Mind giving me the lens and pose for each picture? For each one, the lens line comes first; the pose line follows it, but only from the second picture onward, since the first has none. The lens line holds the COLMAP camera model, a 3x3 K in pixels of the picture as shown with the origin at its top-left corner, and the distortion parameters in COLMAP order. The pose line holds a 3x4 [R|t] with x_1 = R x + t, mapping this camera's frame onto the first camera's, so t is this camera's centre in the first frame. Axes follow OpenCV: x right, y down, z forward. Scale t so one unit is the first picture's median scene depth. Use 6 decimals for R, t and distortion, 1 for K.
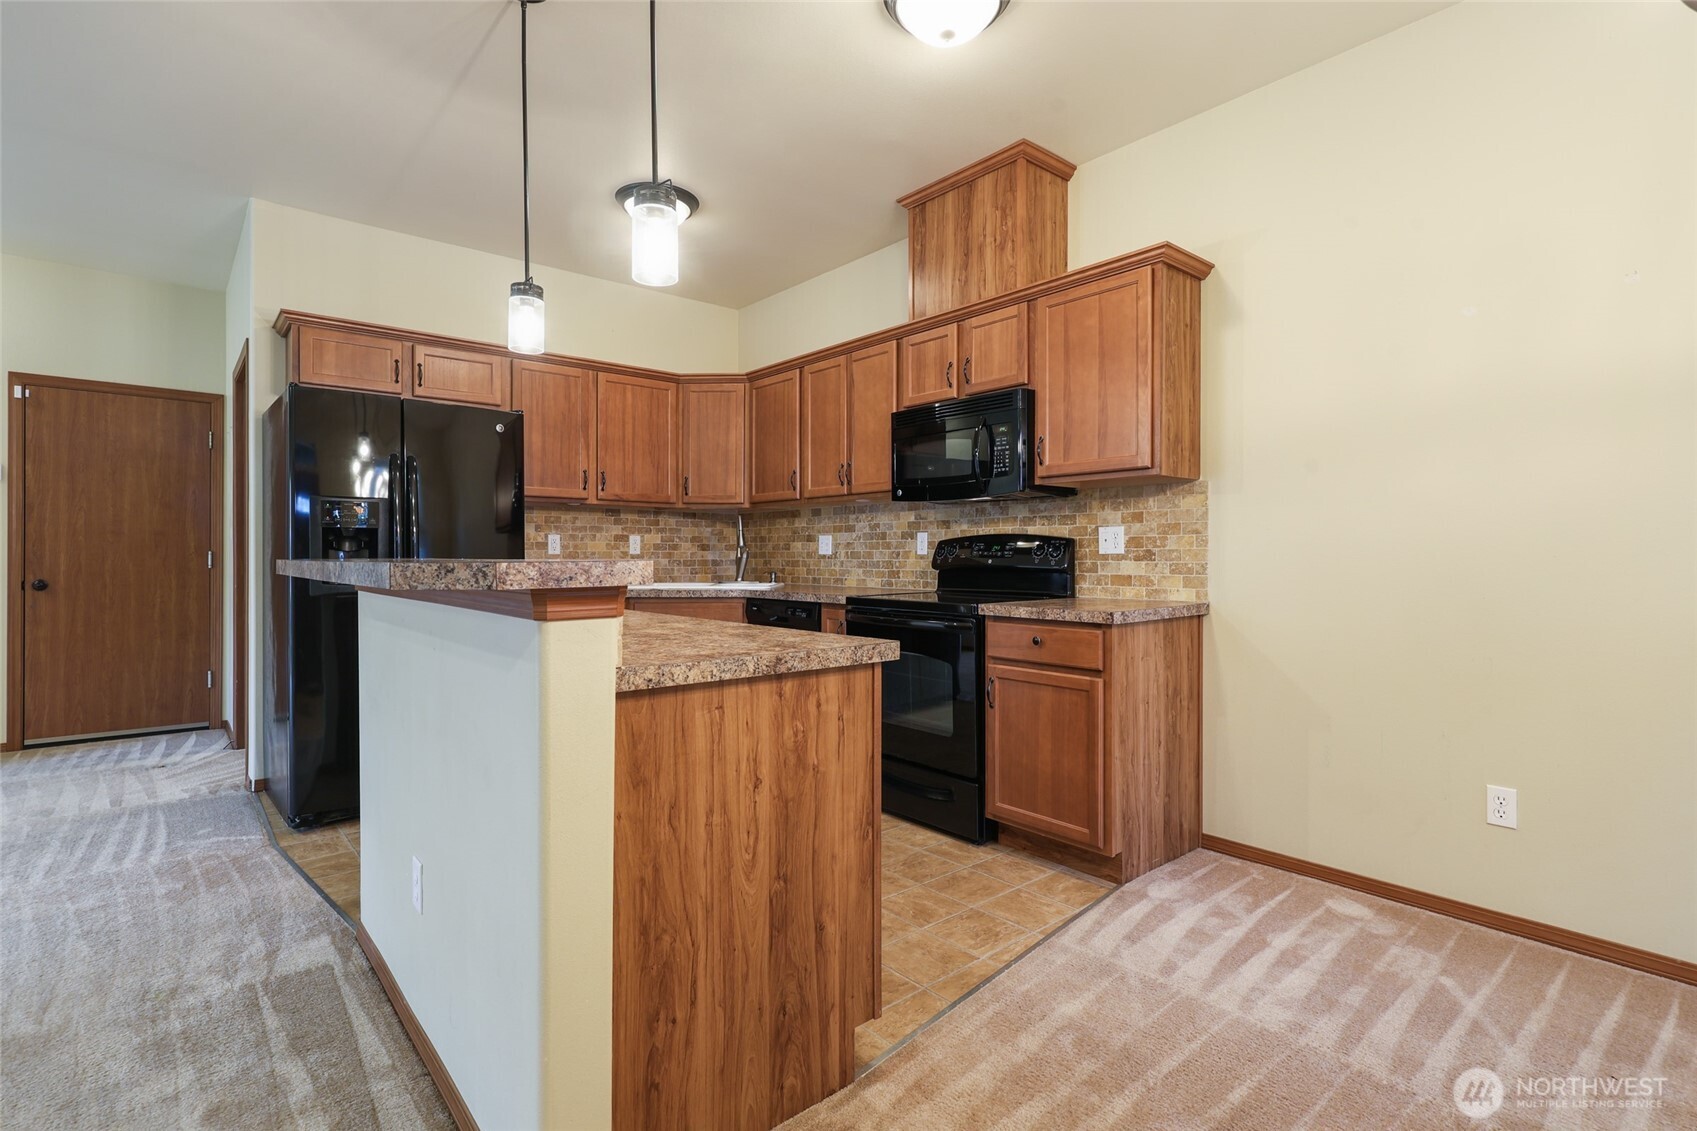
lens RADIAL K [[805.8, 0, 875.5], [0, 805.8, 557.9], [0, 0, 1]] dist [0.003347, -0.001328]
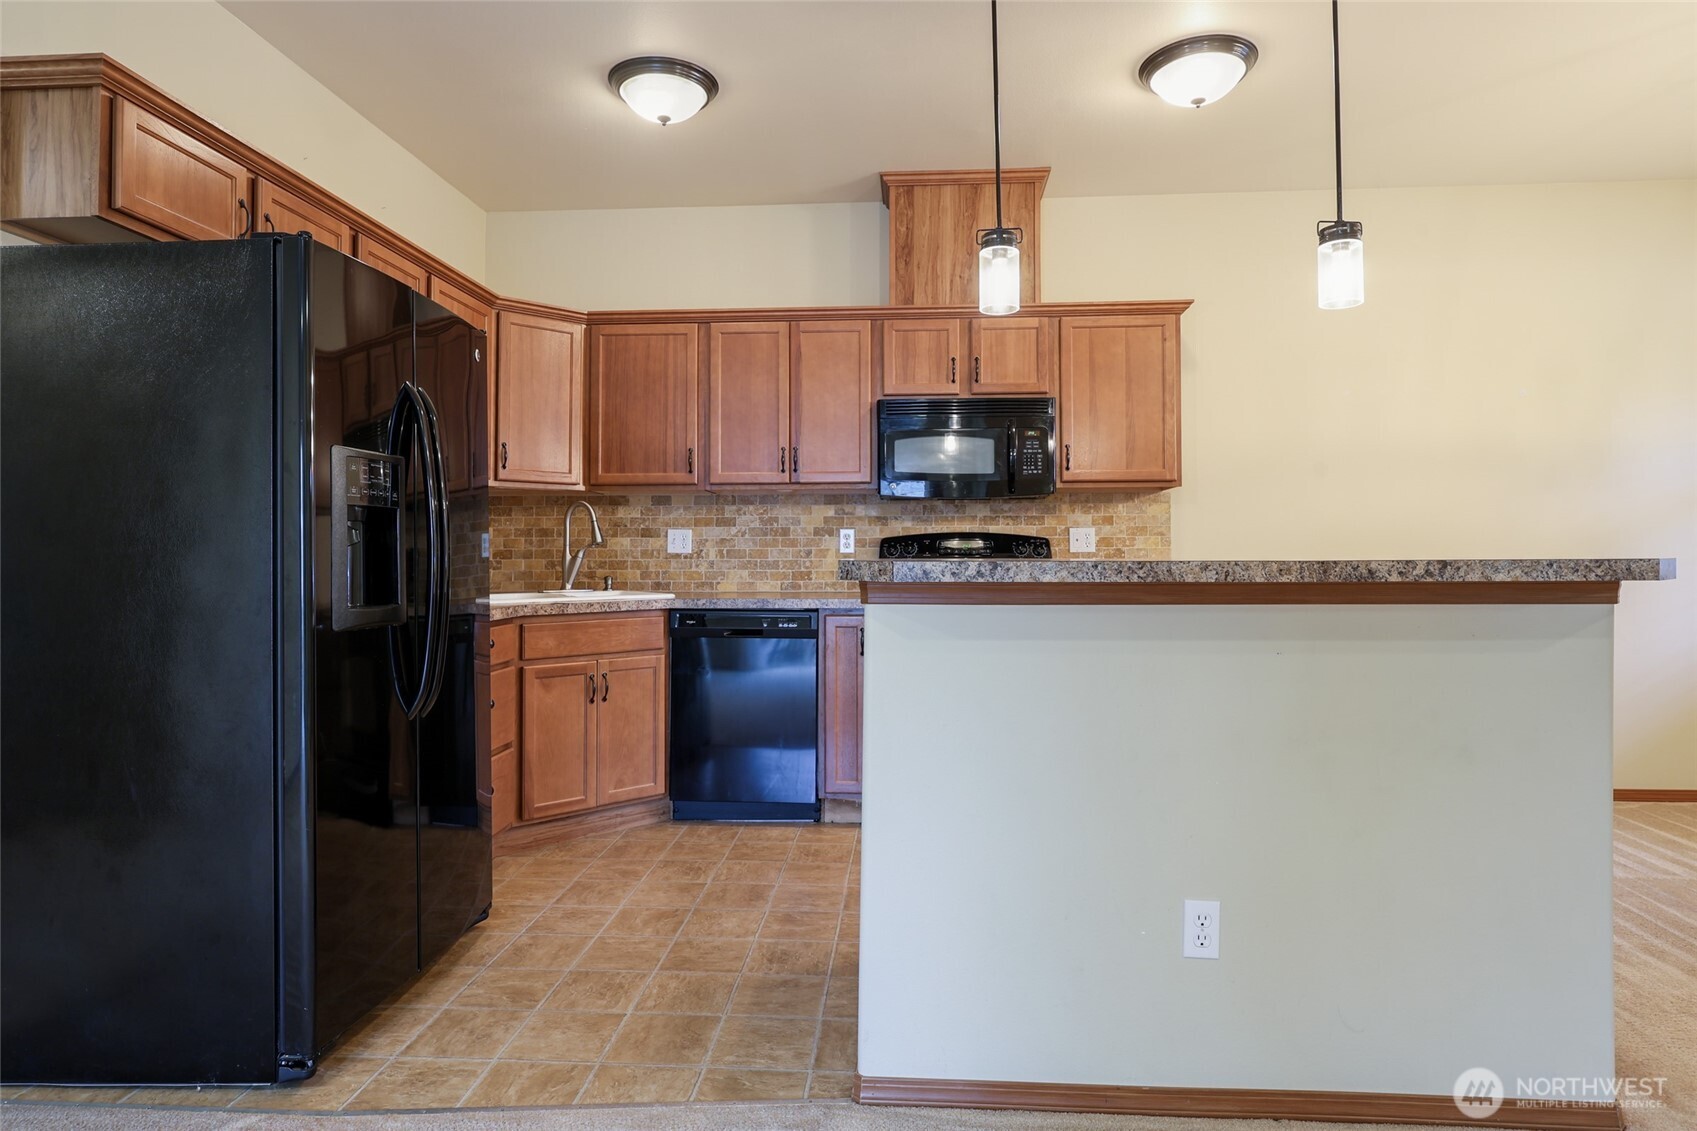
lens RADIAL K [[921.3, 0, 885.9], [0, 921.3, 535.0], [0, 0, 1]] dist [-0.016569, 0.000685]
pose [[0.703534, 0.012879, 0.710545, -0.848203], [0.005035, 0.999720, -0.023106, -0.000229], [-0.710644, 0.019834, 0.703272, 0.302677]]
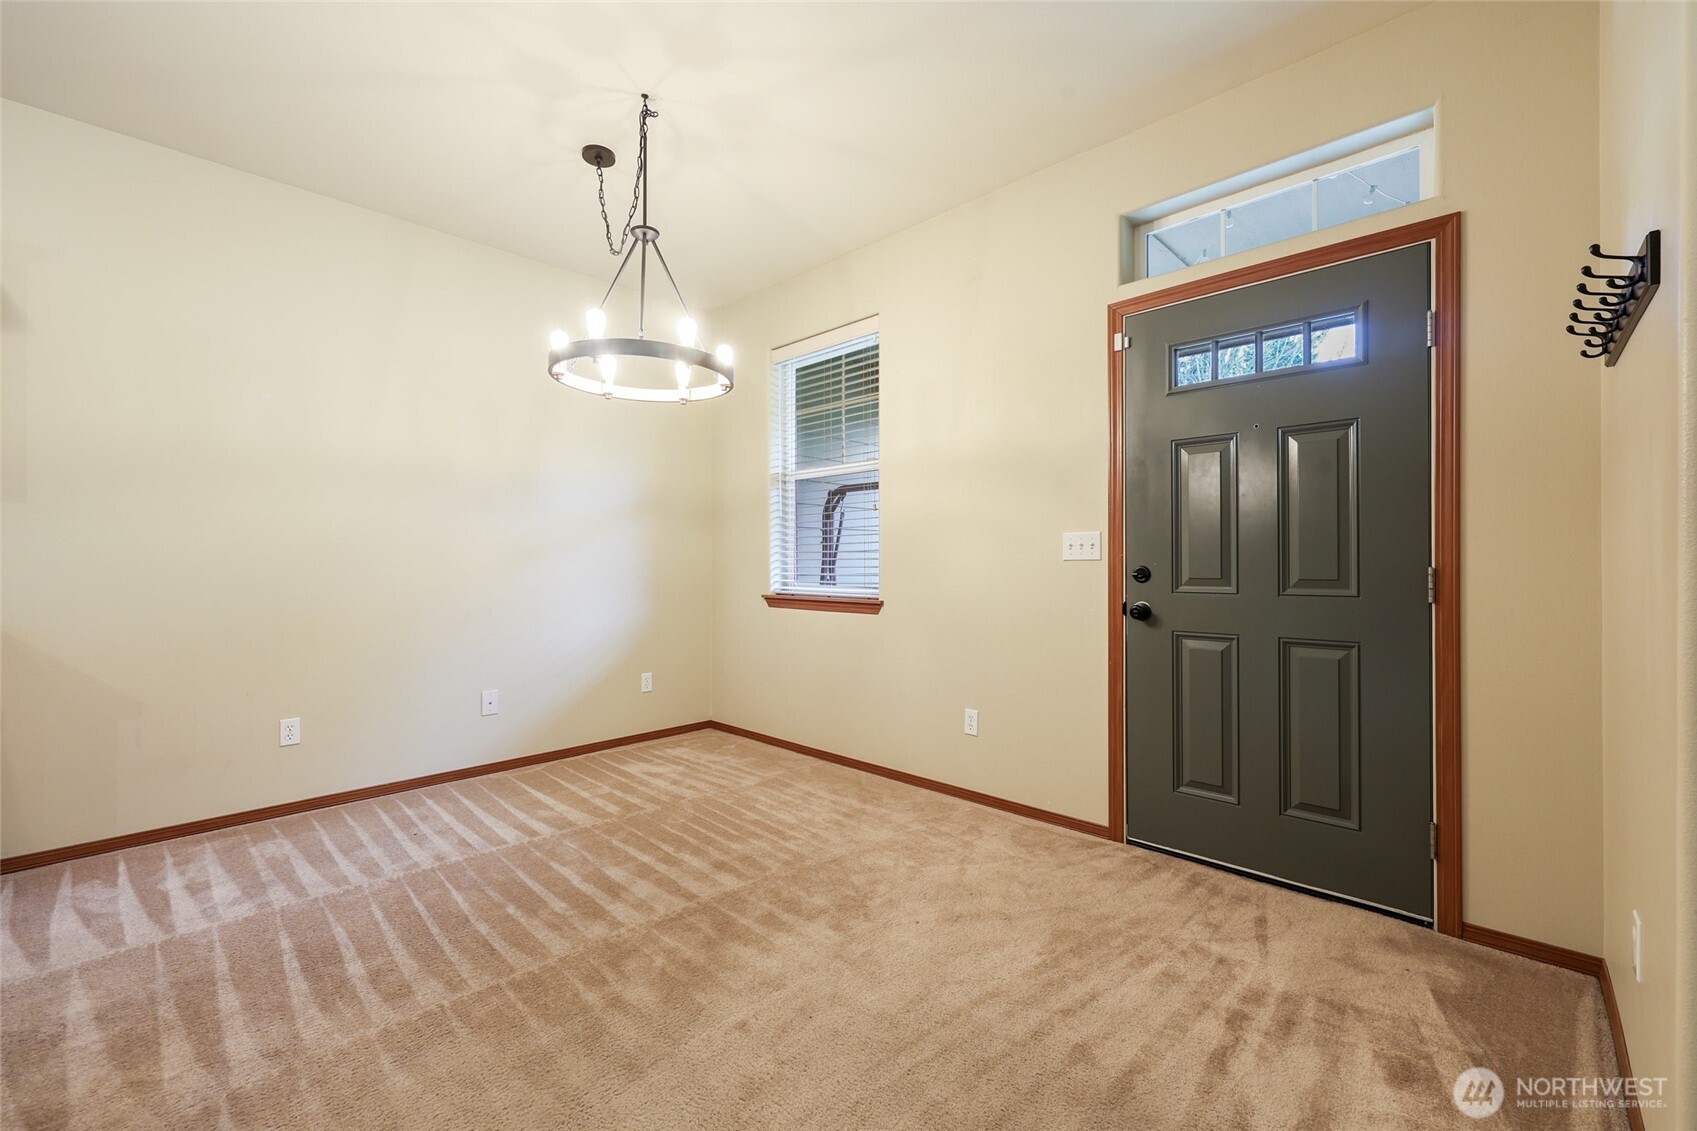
lens RADIAL K [[681.2, 0, 820.9], [0, 681.2, 562.5], [0, 0, 1]] dist [0.001413, 0.000691]
pose [[-0.053556, 0.001563, 0.998564, -0.409506], [0.003442, 0.999993, -0.001381, -0.001382], [-0.998559, 0.003364, -0.053561, 0.060318]]
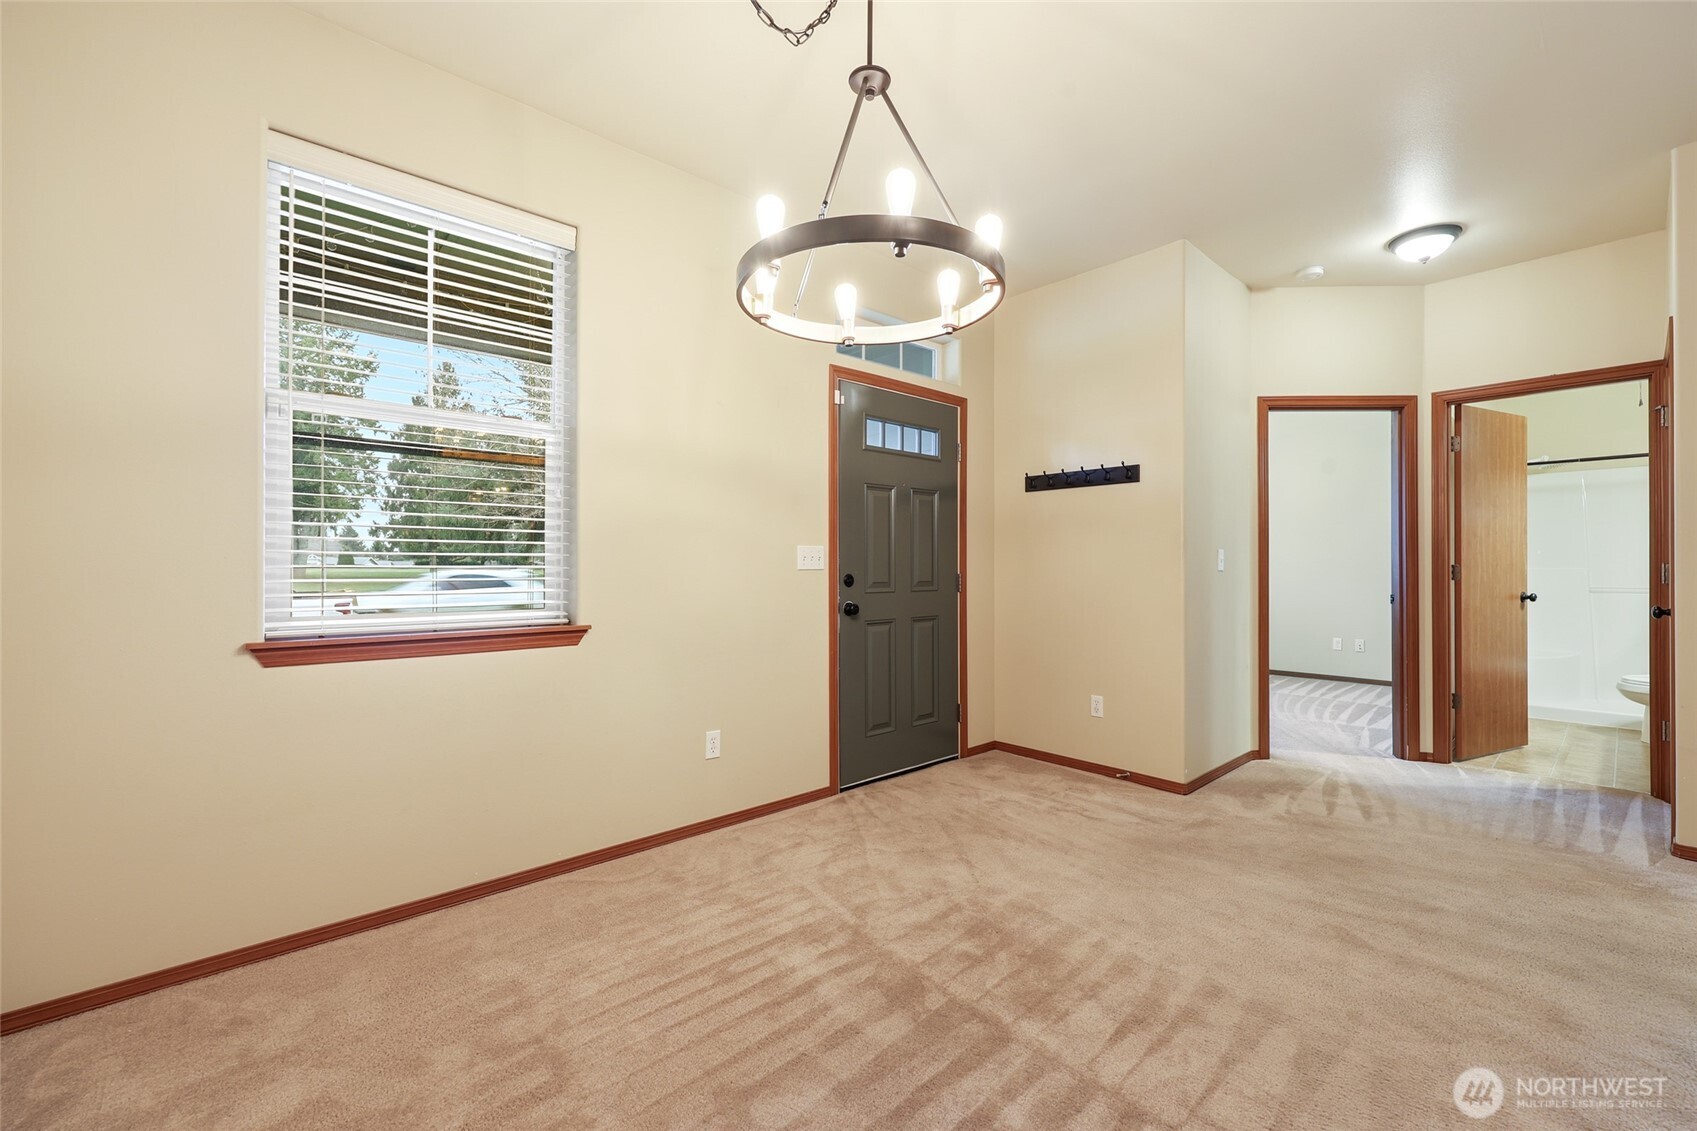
lens RADIAL K [[681.2, 0, 888.3], [0, 681.2, 570.1], [0, 0, 1]] dist [0.001413, 0.000691]
pose [[-0.999966, 0.007485, -0.003508, 0.323915], [0.007491, 0.999971, -0.001686, -0.001139], [0.003495, -0.001712, -0.999992, 0.697595]]
